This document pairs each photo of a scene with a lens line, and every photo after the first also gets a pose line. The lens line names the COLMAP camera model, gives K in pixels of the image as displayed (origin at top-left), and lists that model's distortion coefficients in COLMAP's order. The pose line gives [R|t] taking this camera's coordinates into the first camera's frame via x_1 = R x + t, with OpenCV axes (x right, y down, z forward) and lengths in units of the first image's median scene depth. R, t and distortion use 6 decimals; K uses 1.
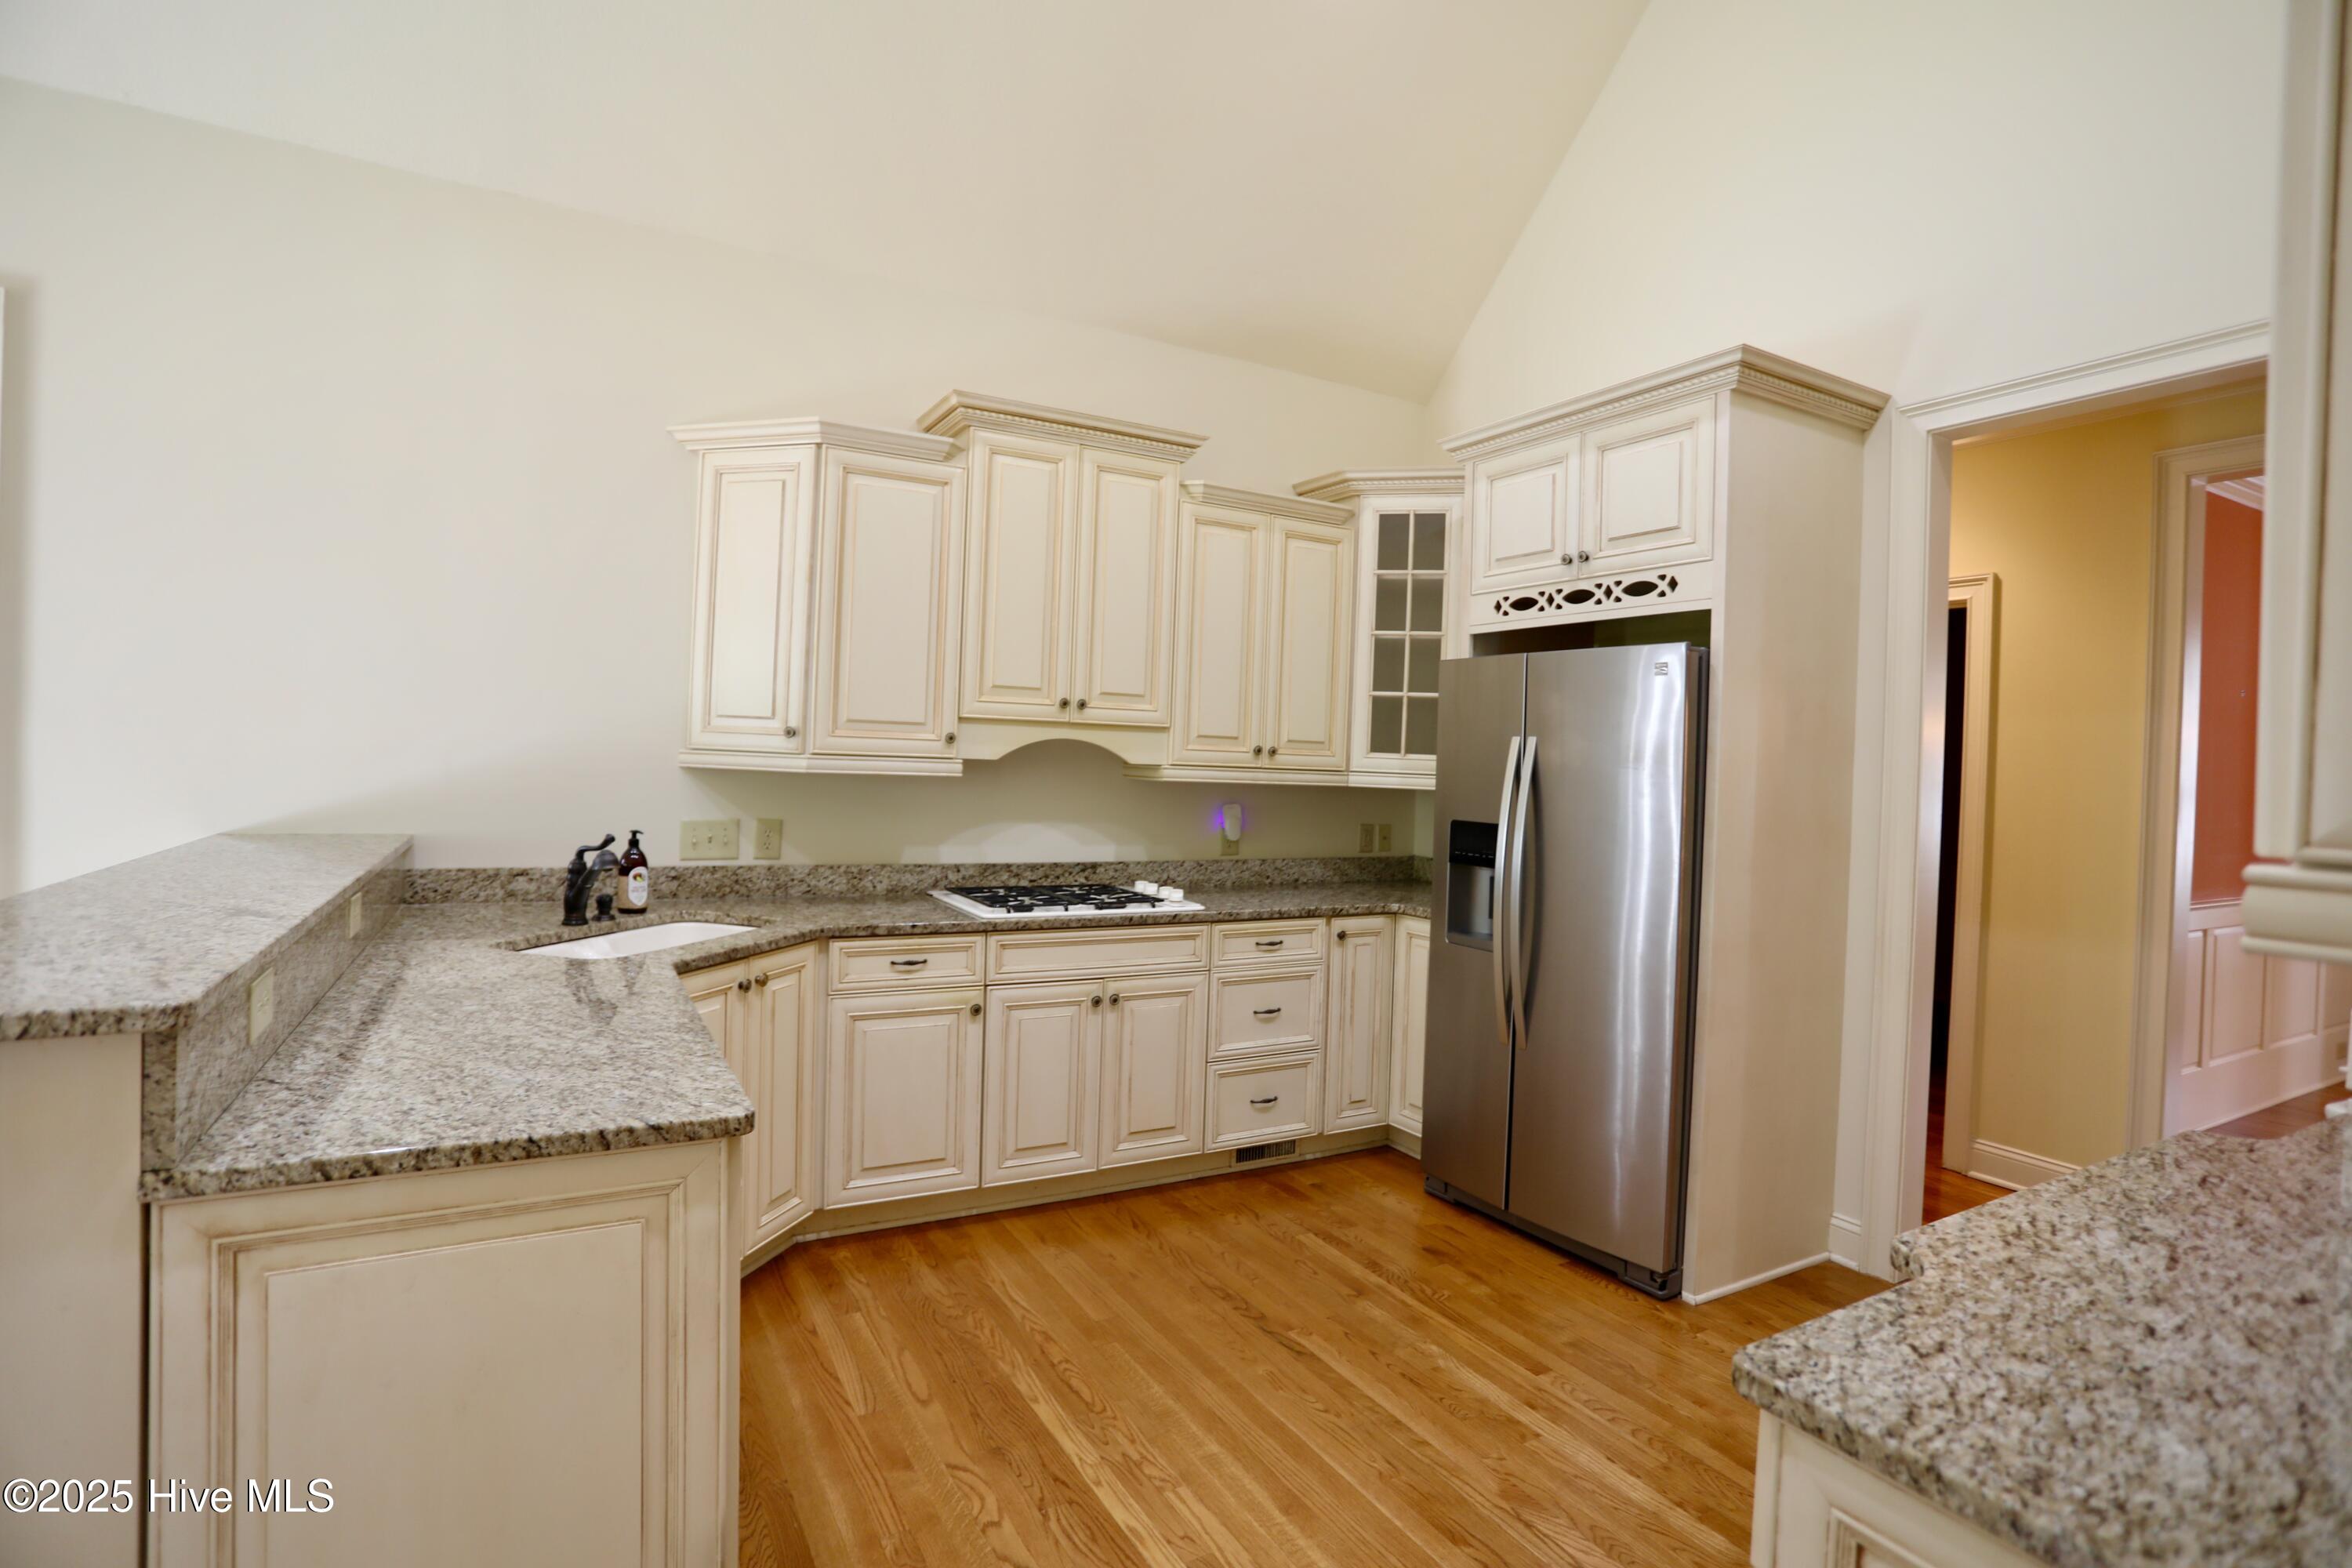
lens RADIAL K [[1151.6, 0, 1176.6], [0, 1151.6, 773.9], [0, 0, 1]] dist [-0.058378, 0.018483]
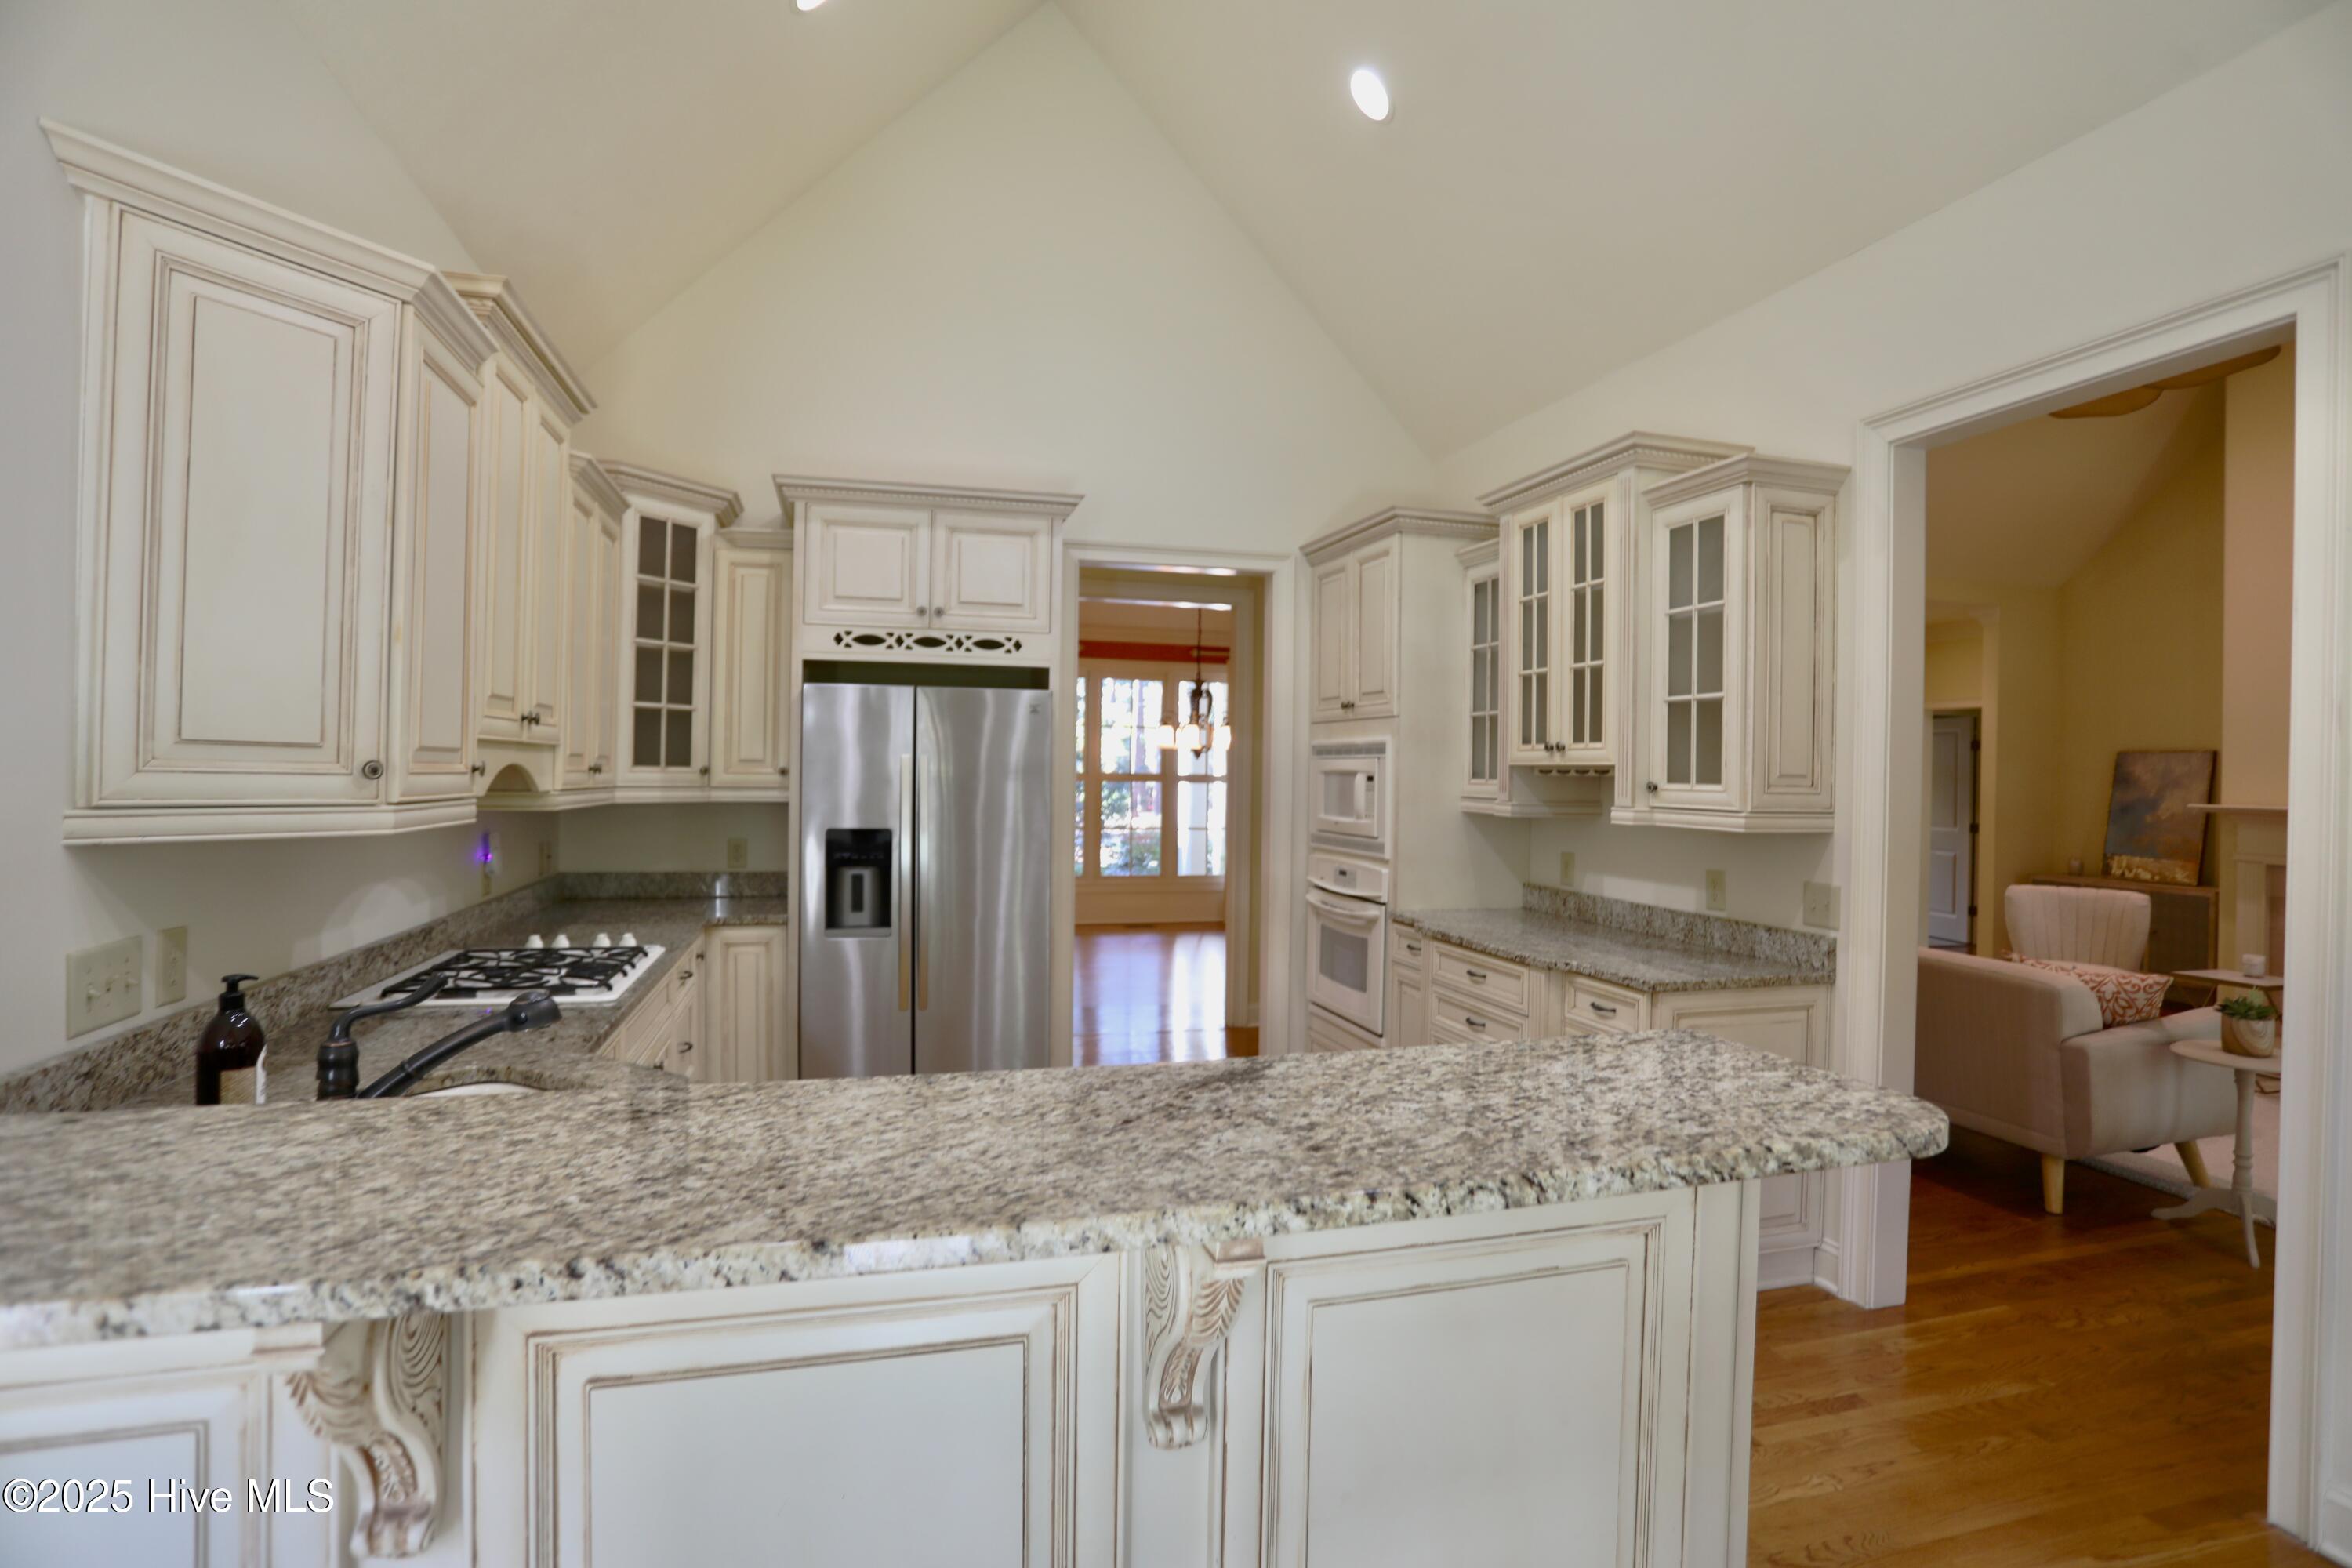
lens RADIAL K [[1151.6, 0, 1172.7], [0, 1151.6, 766.6], [0, 0, 1]] dist [-0.058378, 0.018483]
pose [[0.225441, -0.027673, 0.973864, -0.769856], [0.008062, 0.999615, 0.026538, -0.047195], [-0.974223, 0.001869, 0.225578, 0.429699]]
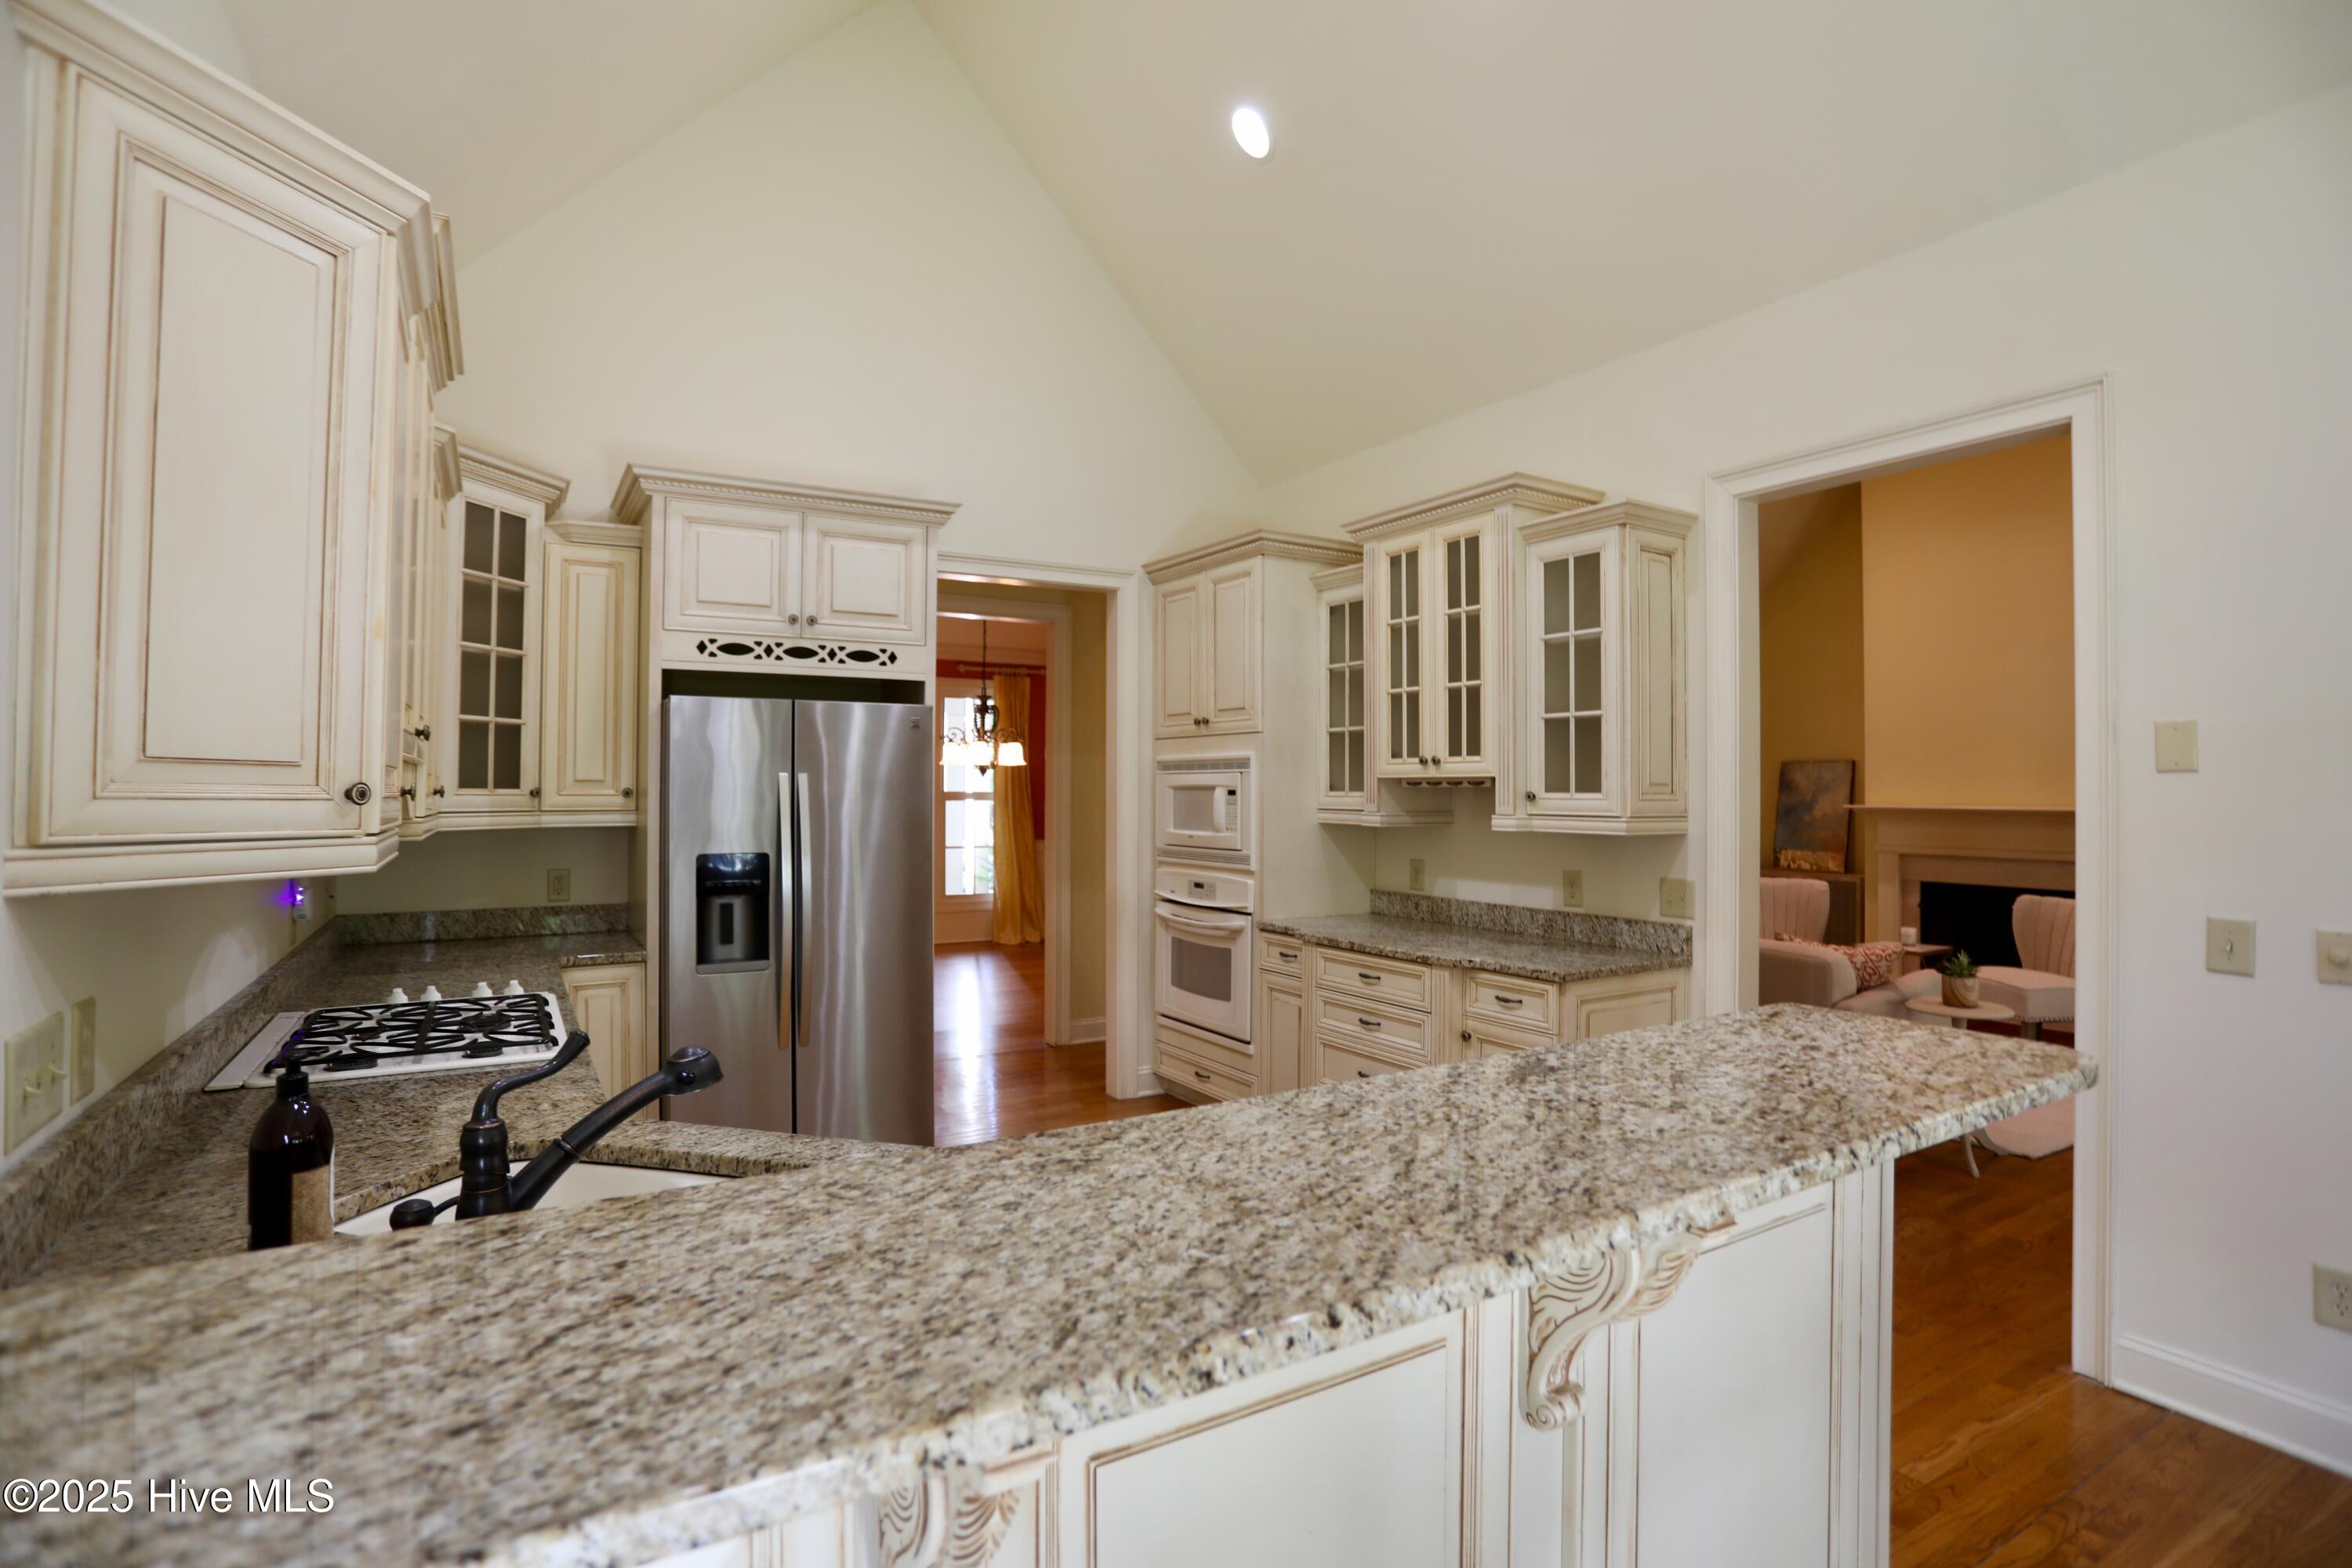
lens RADIAL K [[1151.6, 0, 1178.3], [0, 1151.6, 769.5], [0, 0, 1]] dist [-0.058378, 0.018483]
pose [[-0.043563, -0.016432, 0.998916, -0.788658], [0.011733, 0.999787, 0.016958, -0.047784], [-0.998982, 0.012459, -0.043361, 0.626853]]
